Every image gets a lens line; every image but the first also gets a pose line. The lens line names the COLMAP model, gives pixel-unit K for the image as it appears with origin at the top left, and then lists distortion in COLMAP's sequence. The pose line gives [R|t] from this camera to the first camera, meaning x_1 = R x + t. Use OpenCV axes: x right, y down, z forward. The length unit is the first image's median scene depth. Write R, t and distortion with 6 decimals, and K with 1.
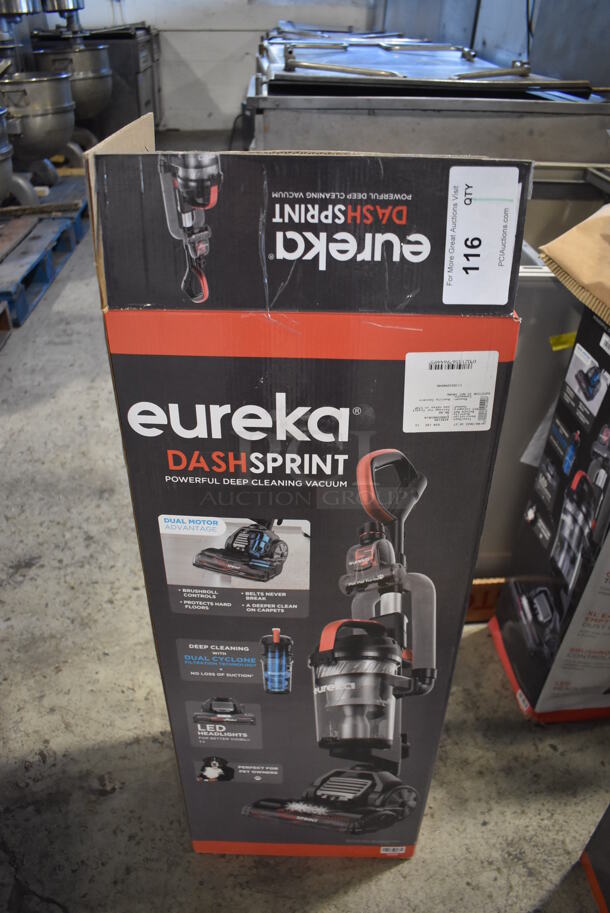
lens RADIAL K [[689.1, 0, 305.0], [0, 689.1, 456.5], [0, 0, 1]] dist [-0.092509, 0.004274]
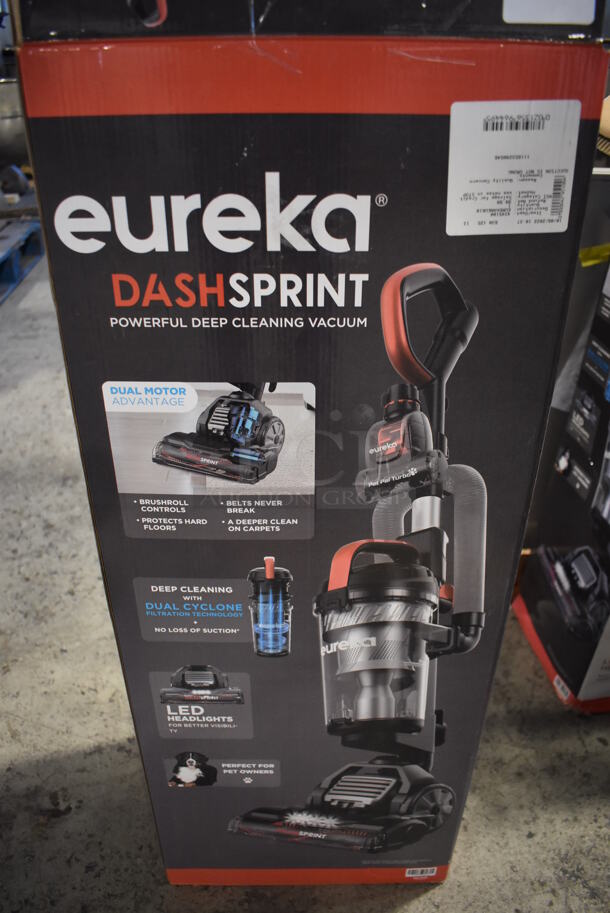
lens RADIAL K [[689.1, 0, 305.0], [0, 689.1, 456.5], [0, 0, 1]] dist [-0.092509, 0.004274]
pose [[0.999413, -0.021823, 0.026404, -0.017064], [0.023165, 0.998397, -0.051641, 0.148236], [-0.025235, 0.052222, 0.998317, 0.210827]]
